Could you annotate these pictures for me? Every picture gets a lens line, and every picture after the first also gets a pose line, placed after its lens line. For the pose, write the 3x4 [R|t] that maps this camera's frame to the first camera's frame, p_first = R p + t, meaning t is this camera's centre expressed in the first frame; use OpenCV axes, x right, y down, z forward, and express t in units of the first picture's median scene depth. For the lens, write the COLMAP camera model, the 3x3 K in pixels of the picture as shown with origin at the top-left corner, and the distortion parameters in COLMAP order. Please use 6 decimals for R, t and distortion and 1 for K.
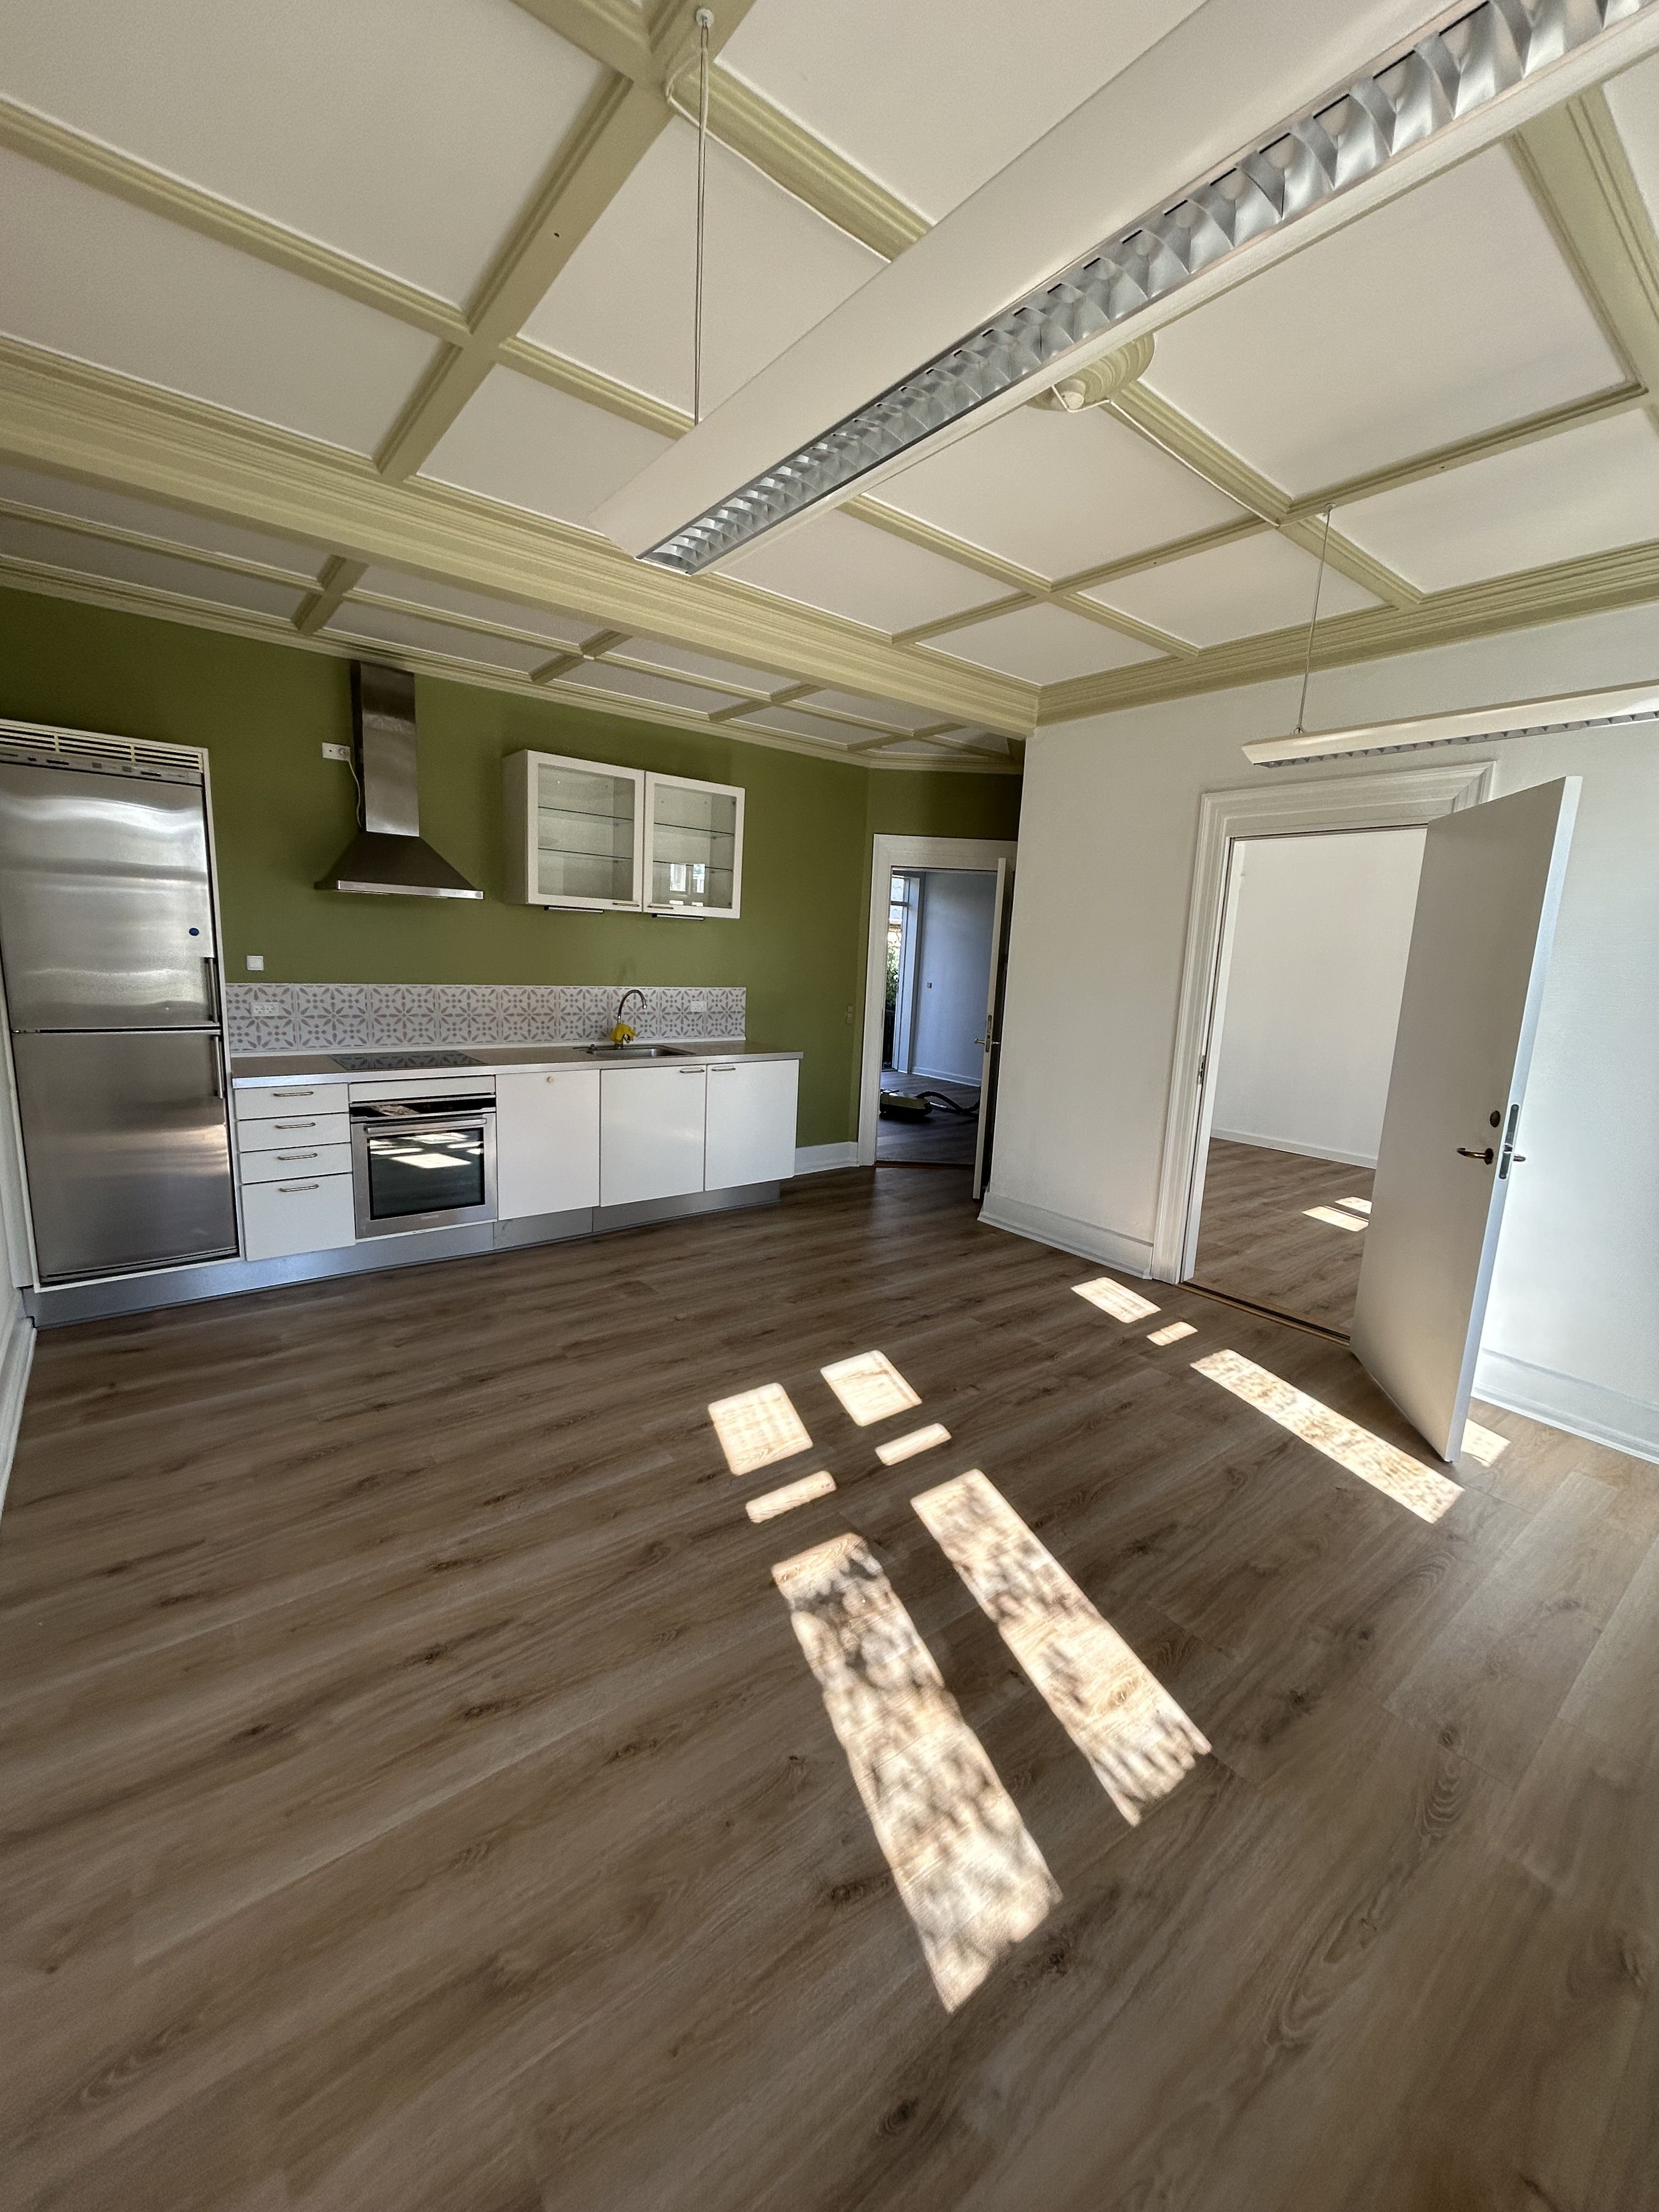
lens RADIAL K [[889.6, 0, 827.5], [0, 889.6, 1103.1], [0, 0, 1]] dist [0.000109, 0.000071]
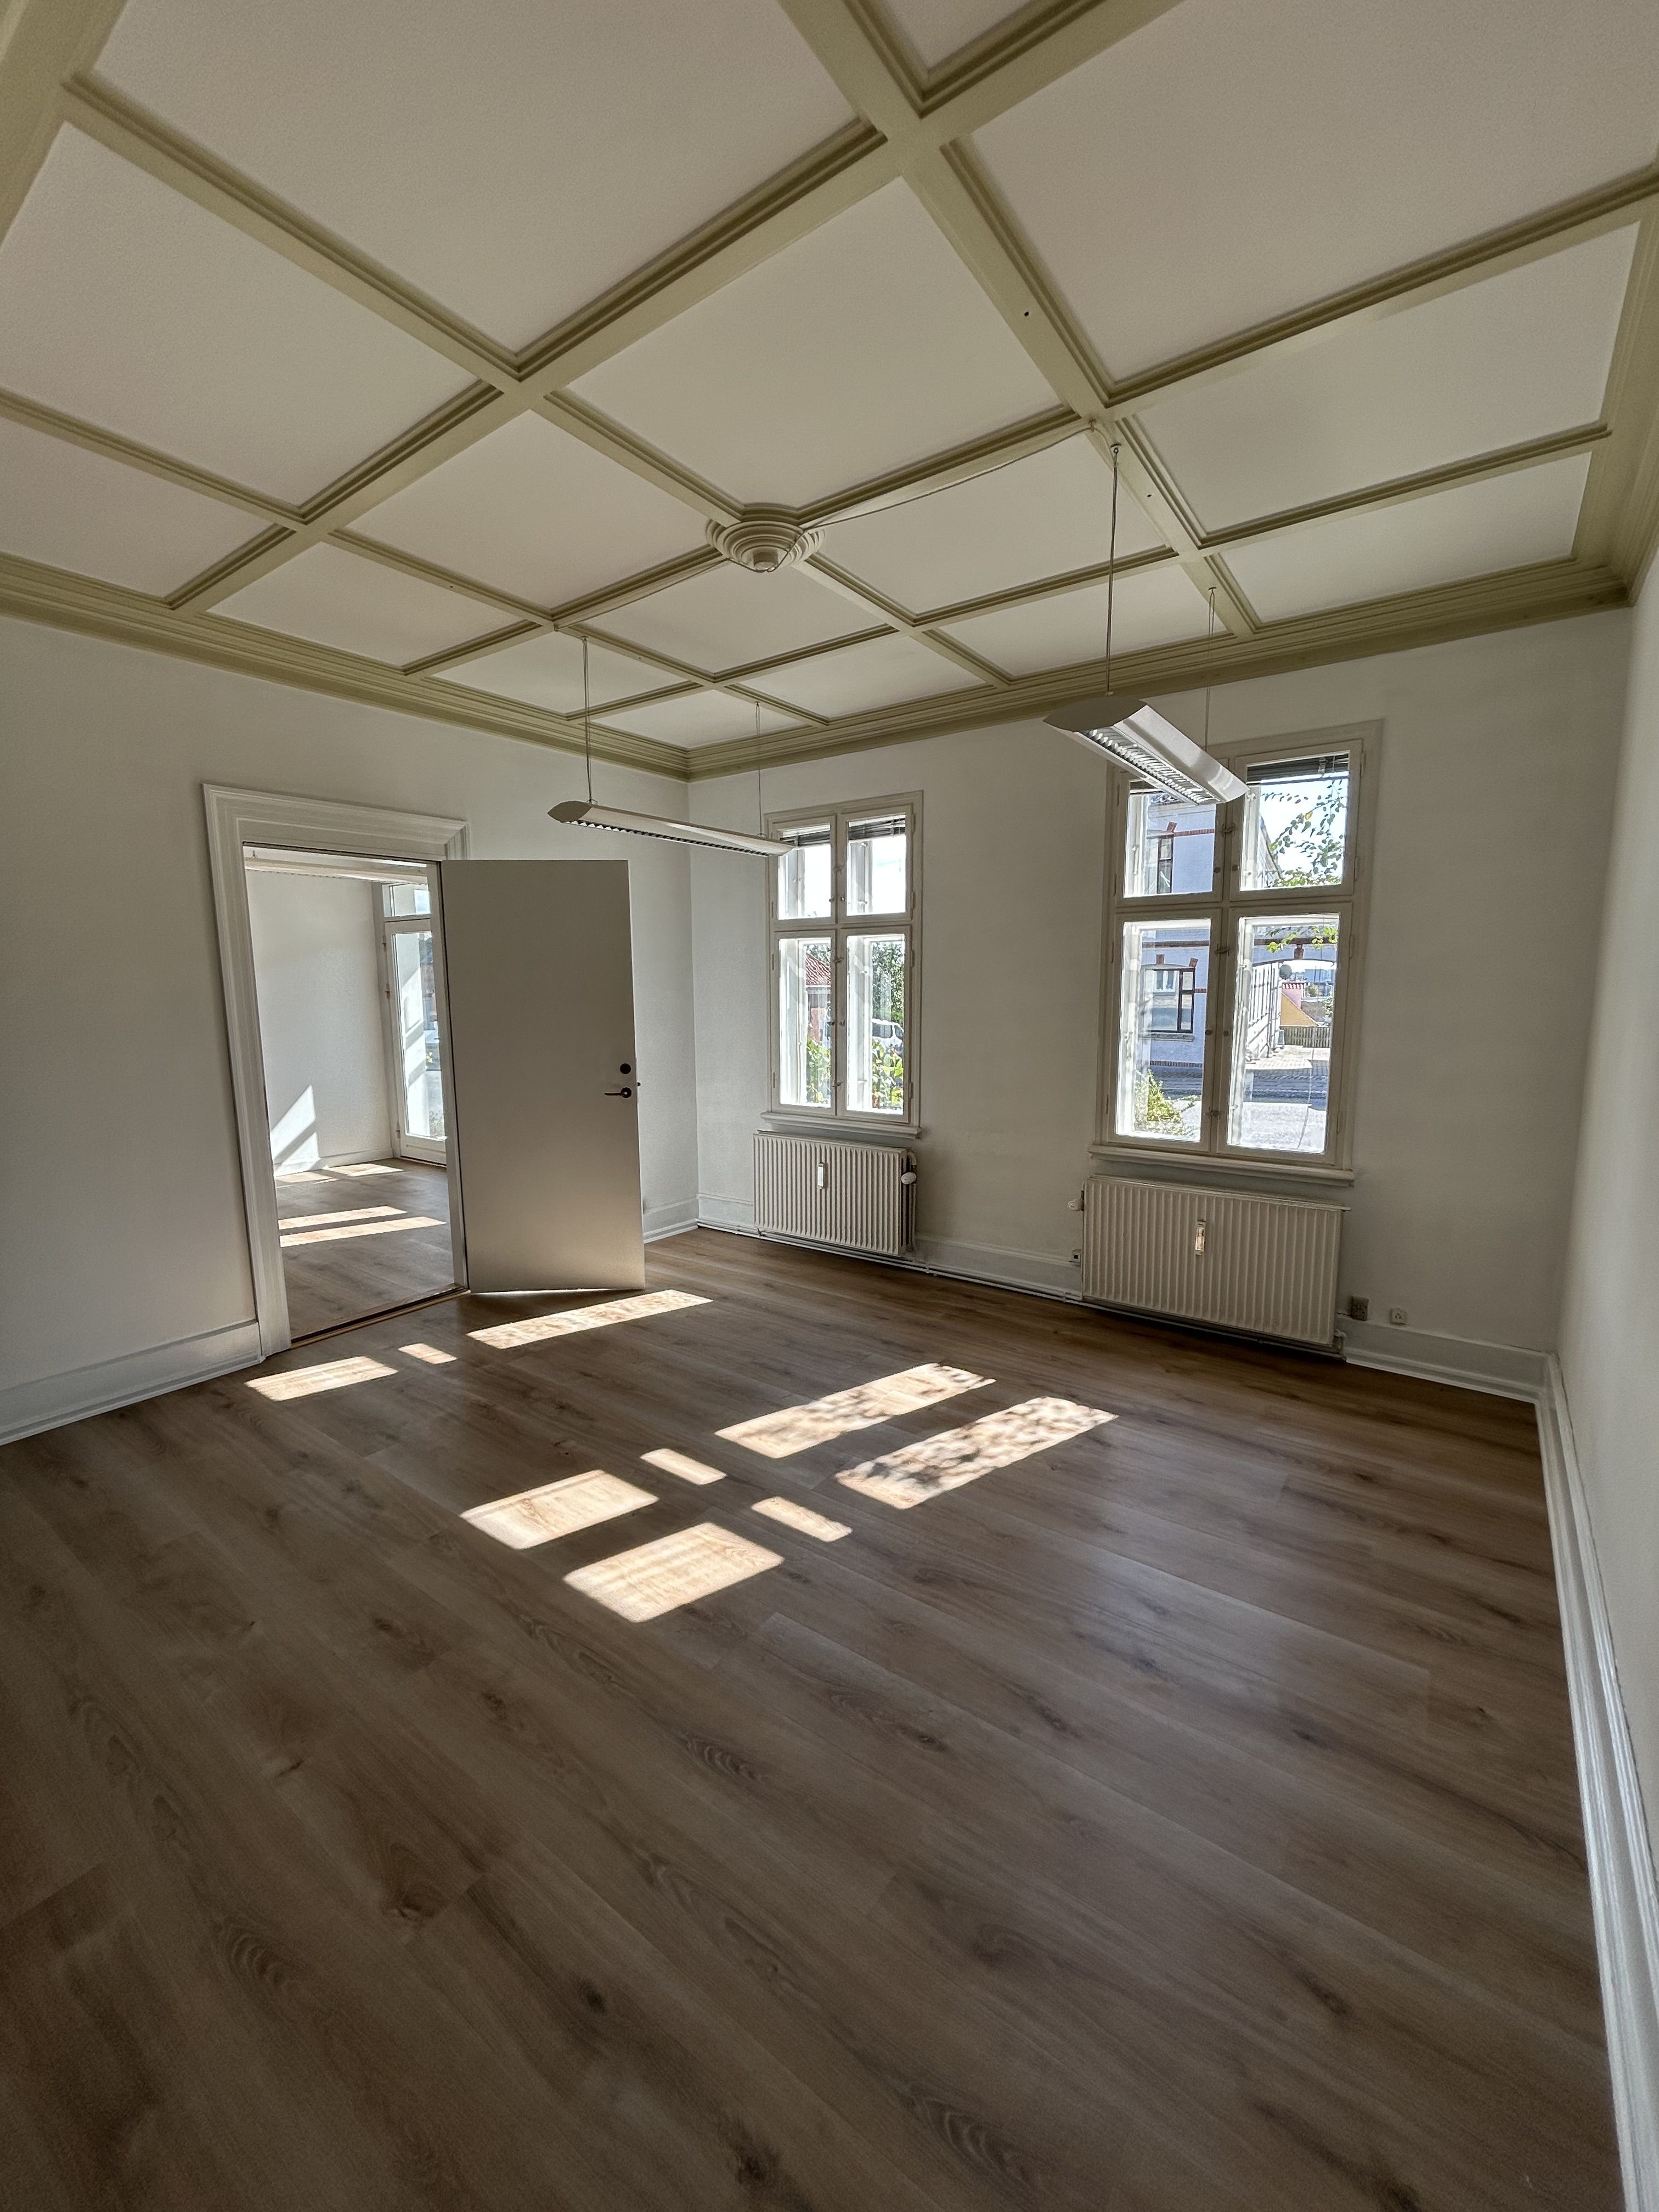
lens RADIAL K [[889.6, 0, 827.5], [0, 889.6, 1103.1], [0, 0, 1]] dist [0.000109, 0.000071]
pose [[-0.266280, -0.174127, 0.948037, -0.887023], [0.164017, 0.961019, 0.222580, -0.223479], [-0.949839, 0.214763, -0.227341, 1.053797]]
